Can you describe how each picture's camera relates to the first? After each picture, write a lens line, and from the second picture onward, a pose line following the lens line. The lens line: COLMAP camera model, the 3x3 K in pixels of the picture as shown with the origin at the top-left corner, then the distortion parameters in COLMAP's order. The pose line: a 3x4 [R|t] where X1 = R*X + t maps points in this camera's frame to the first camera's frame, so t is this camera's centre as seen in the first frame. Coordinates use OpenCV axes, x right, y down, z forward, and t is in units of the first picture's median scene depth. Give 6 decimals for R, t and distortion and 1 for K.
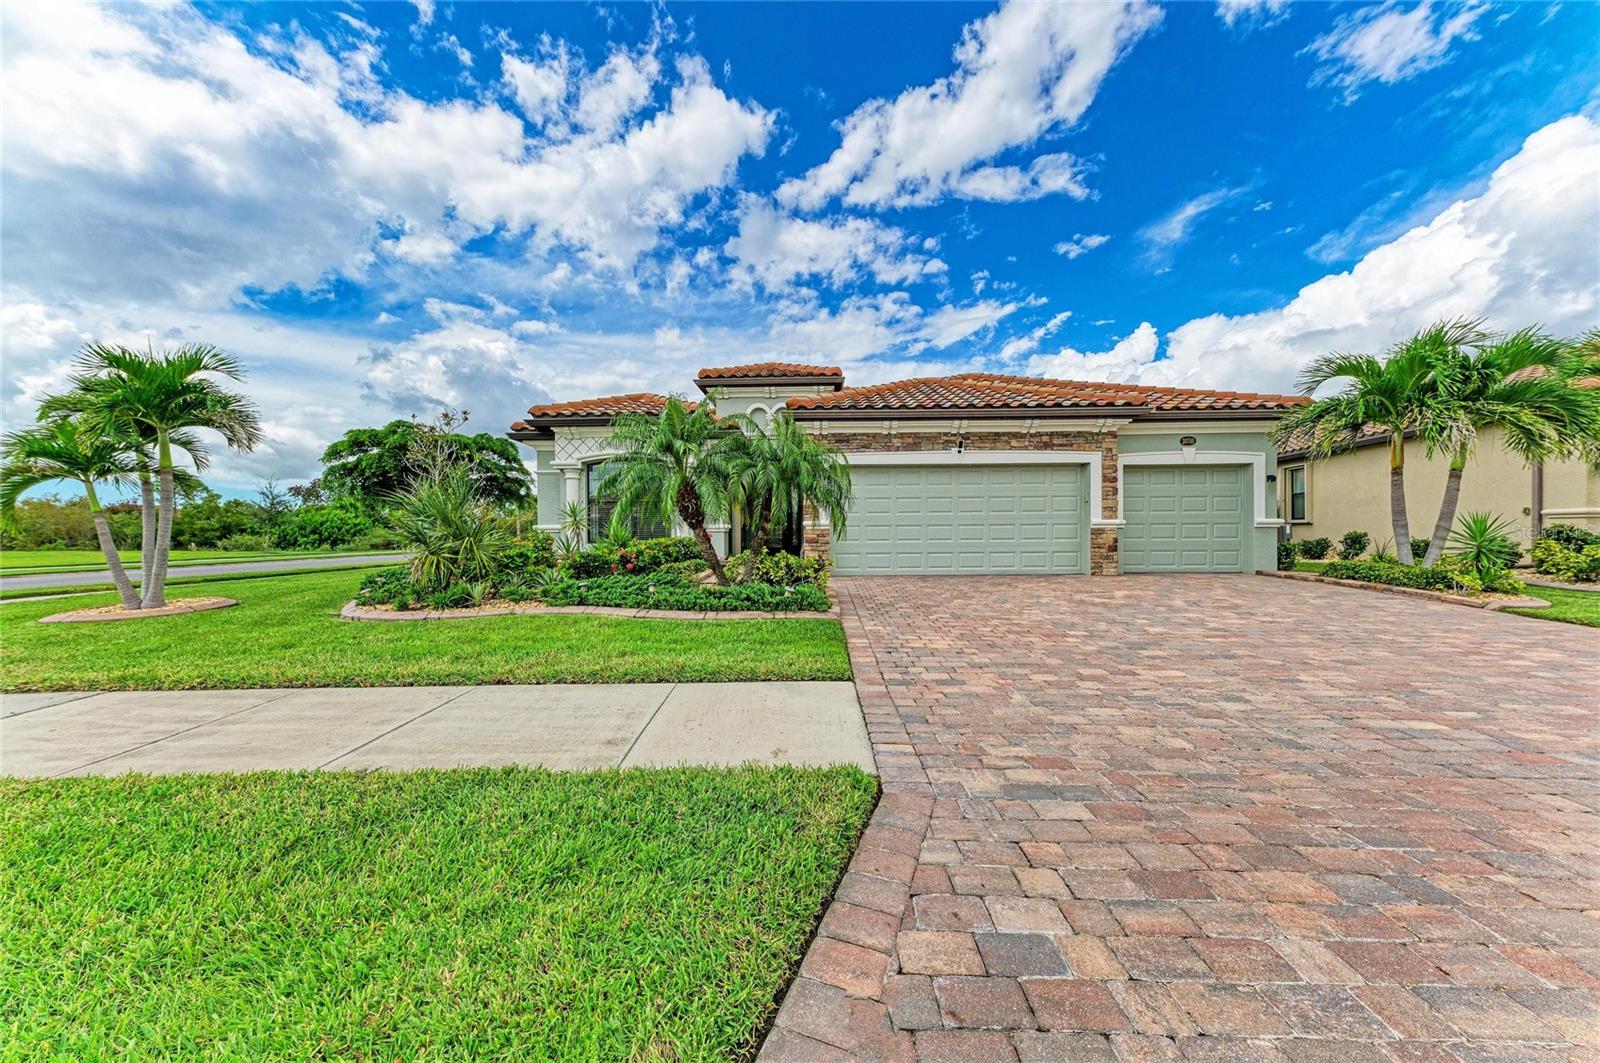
lens RADIAL K [[542.8, 0, 785.5], [0, 542.8, 535.6], [0, 0, 1]] dist [0.016152, -0.000774]
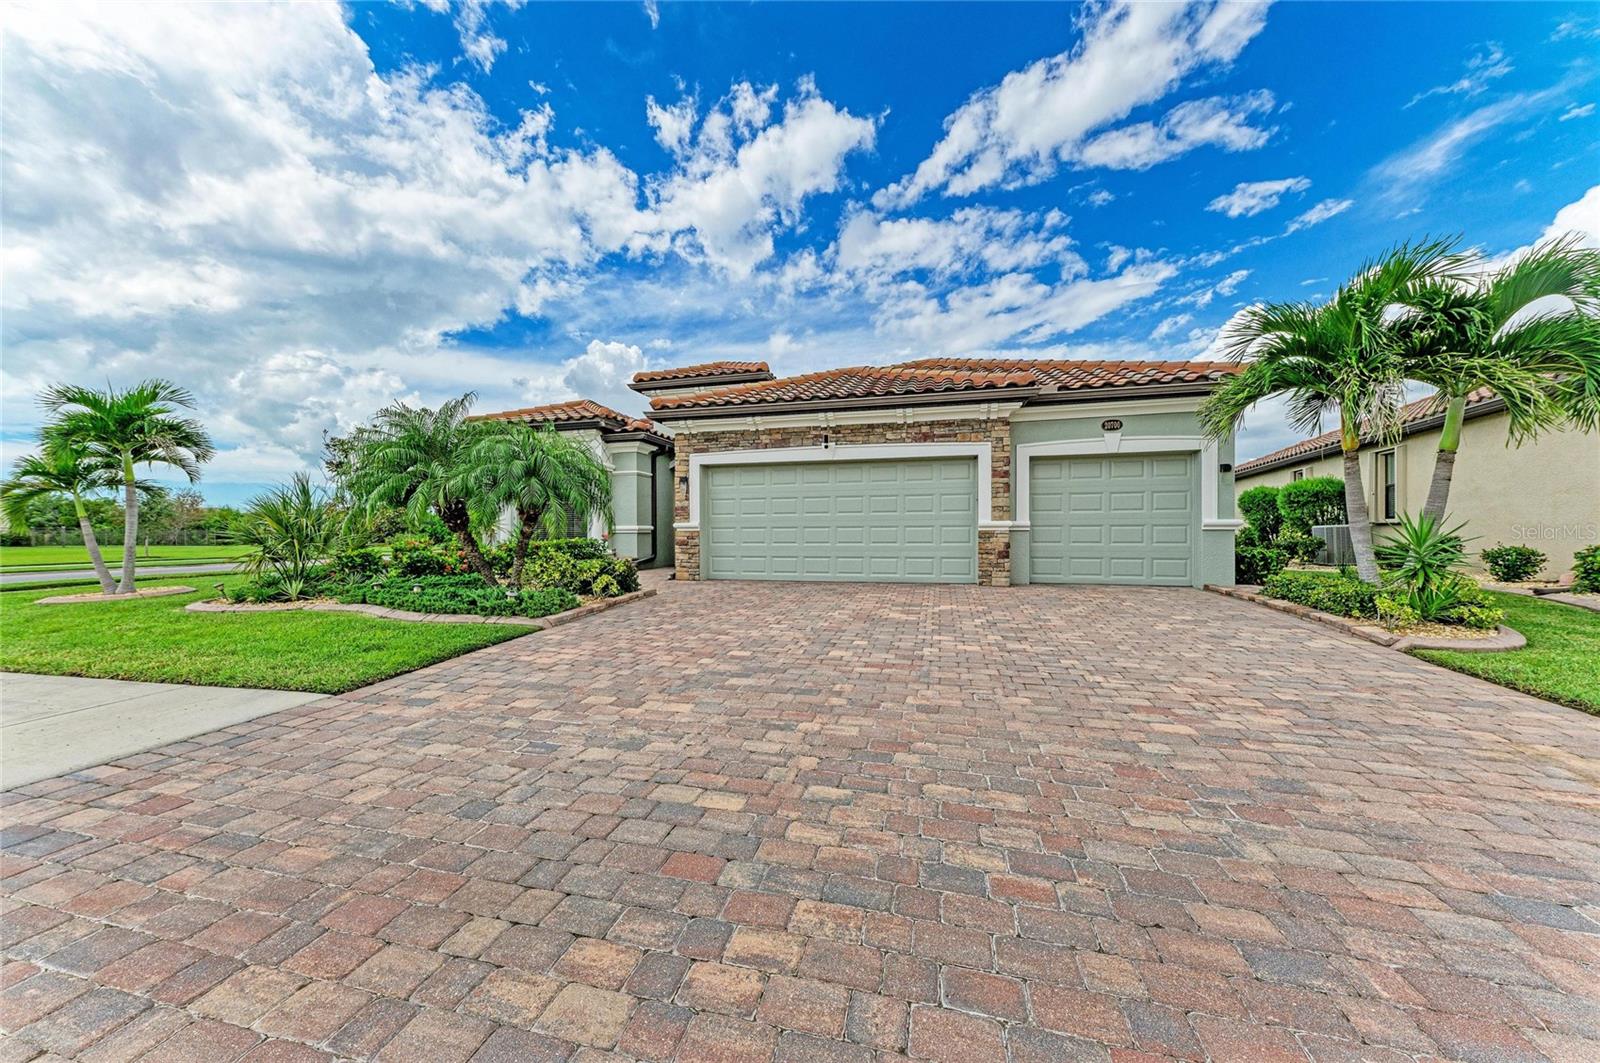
lens RADIAL K [[542.8, 0, 803.7], [0, 542.8, 521.5], [0, 0, 1]] dist [0.016152, -0.000774]
pose [[0.973426, -0.001965, -0.228995, 0.484833], [-0.003621, 0.999706, -0.023969, -0.006389], [0.228975, 0.024161, 0.973132, 0.101990]]
